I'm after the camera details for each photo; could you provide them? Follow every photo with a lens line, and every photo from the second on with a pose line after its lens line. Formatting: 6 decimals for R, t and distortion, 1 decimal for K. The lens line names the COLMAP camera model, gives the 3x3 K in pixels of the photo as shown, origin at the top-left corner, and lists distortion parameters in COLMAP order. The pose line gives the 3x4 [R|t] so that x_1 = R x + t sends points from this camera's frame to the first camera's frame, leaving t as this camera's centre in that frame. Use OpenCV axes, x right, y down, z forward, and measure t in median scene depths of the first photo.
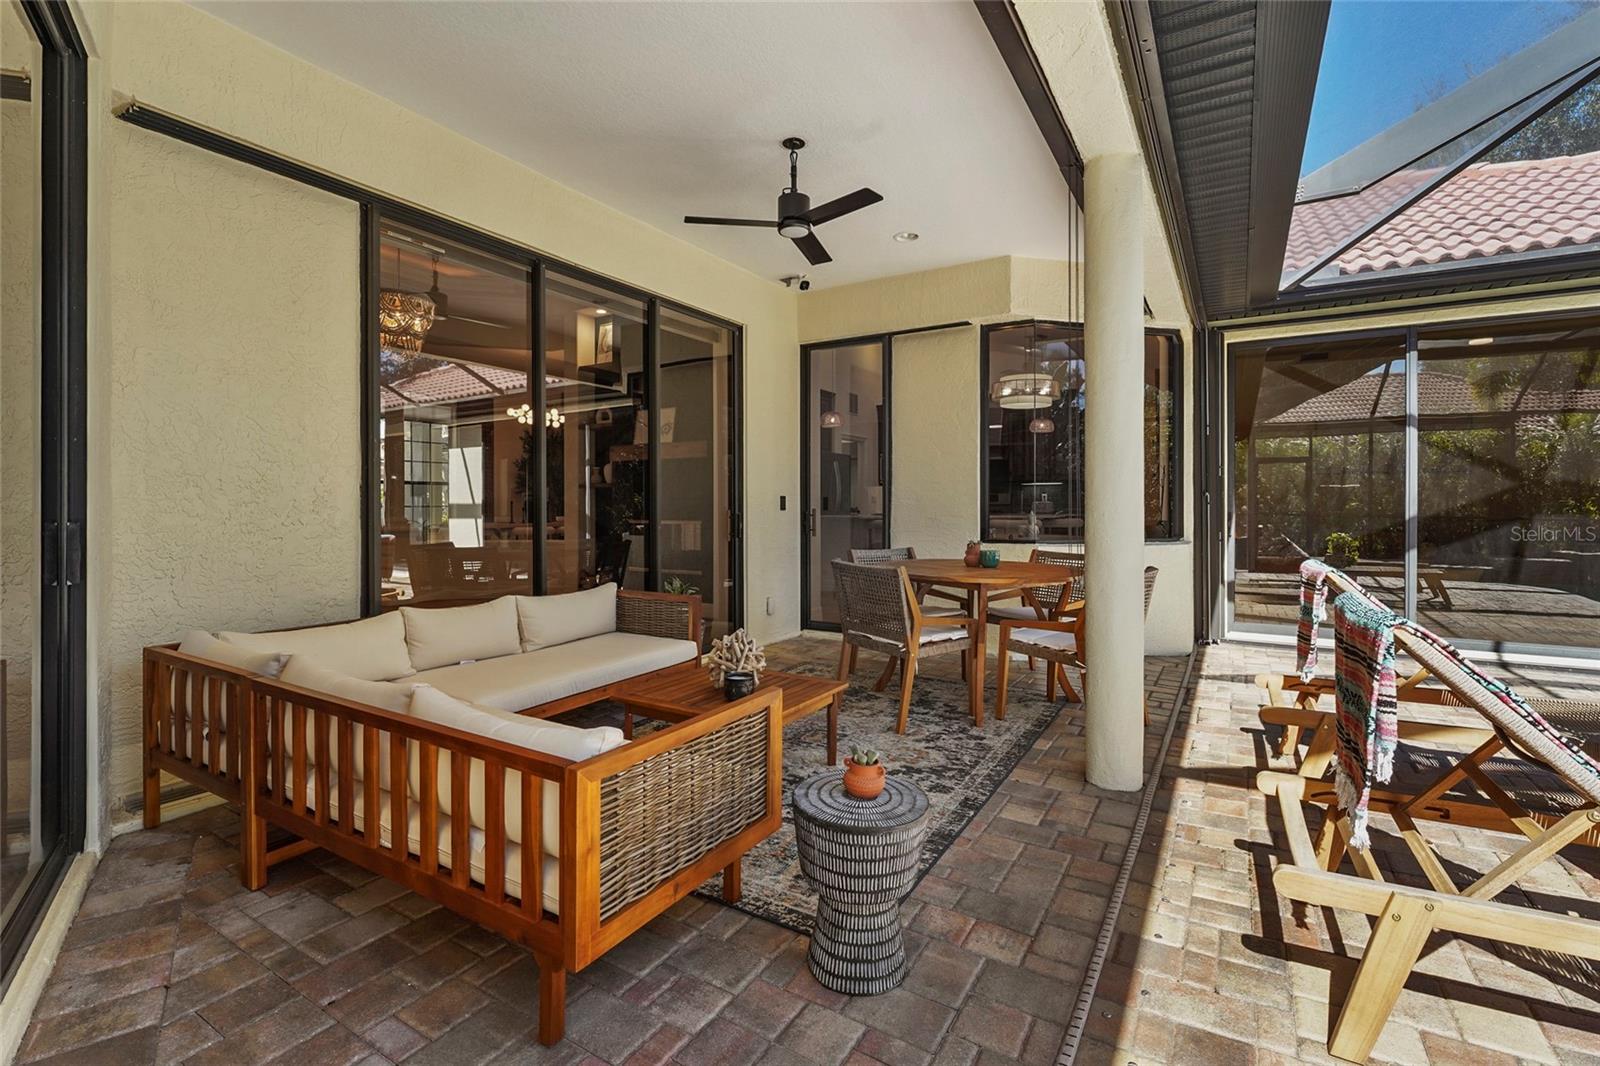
lens RADIAL K [[710.8, 0, 785.9], [0, 710.8, 512.8], [0, 0, 1]] dist [-0.000037, -0.000076]
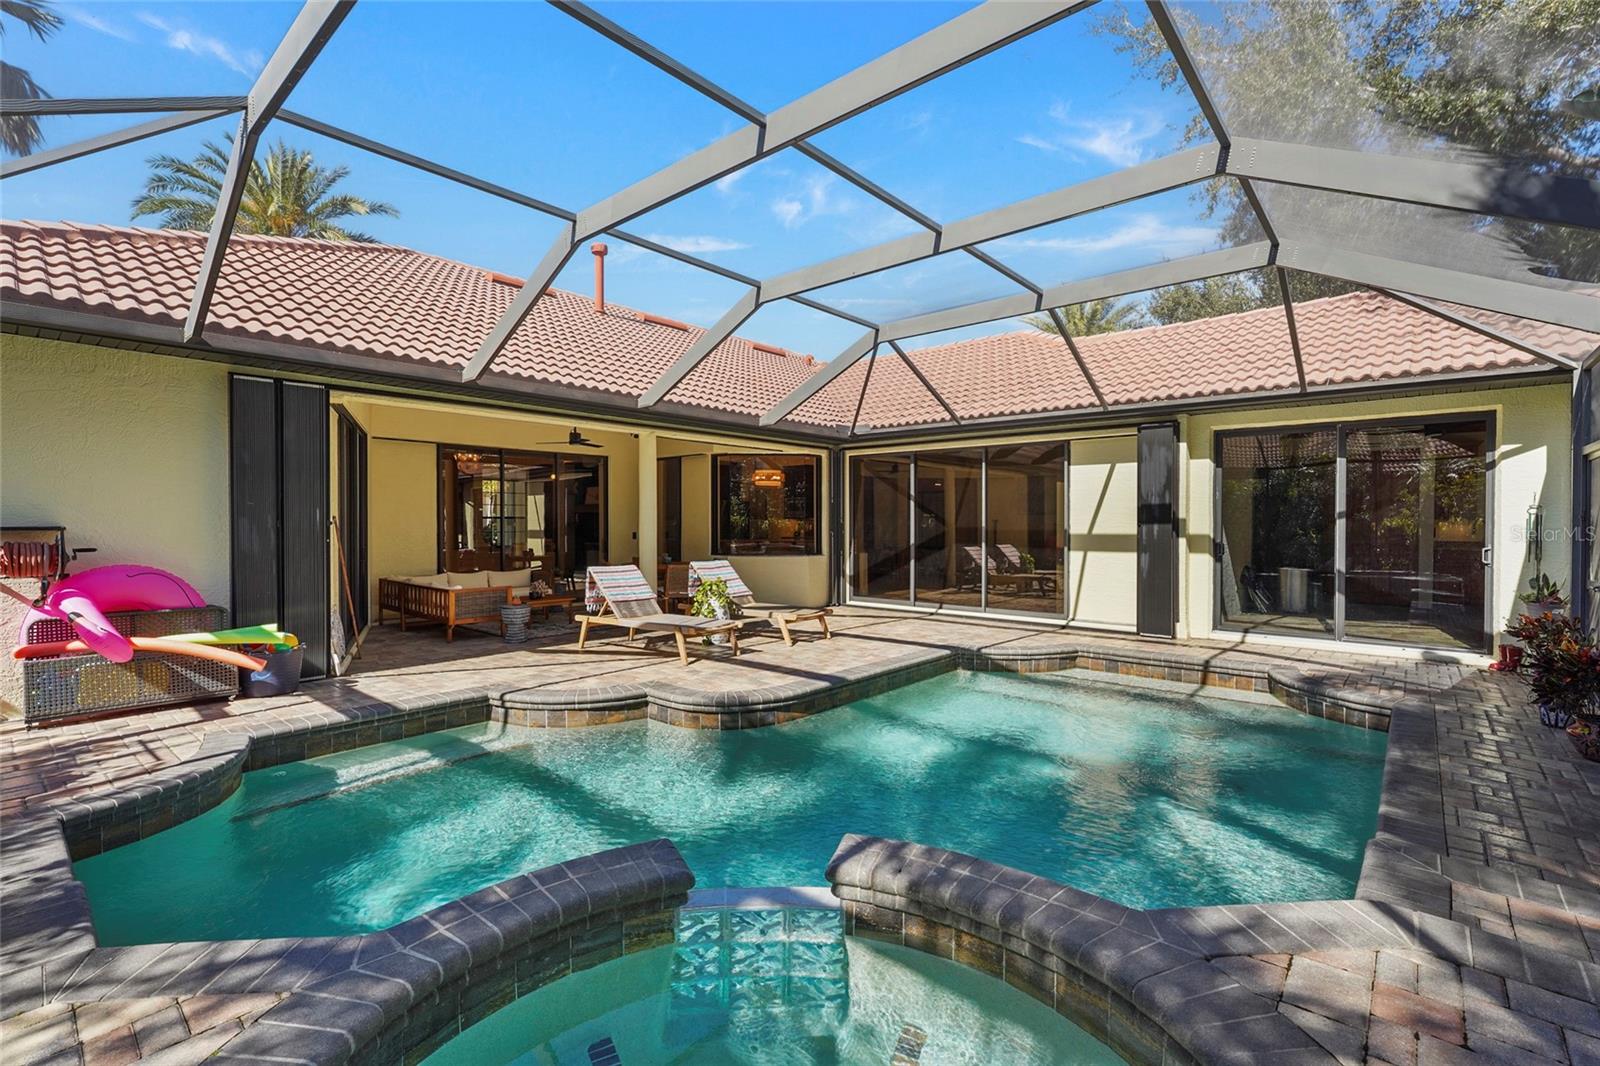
lens RADIAL K [[710.8, 0, 802.6], [0, 710.8, 534.4], [0, 0, 1]] dist [-0.000037, -0.000076]
pose [[0.986767, 0.003704, -0.162103, 0.996083], [-0.002239, 0.999955, 0.009222, -0.044652], [0.162129, -0.008738, 0.986731, -1.217459]]
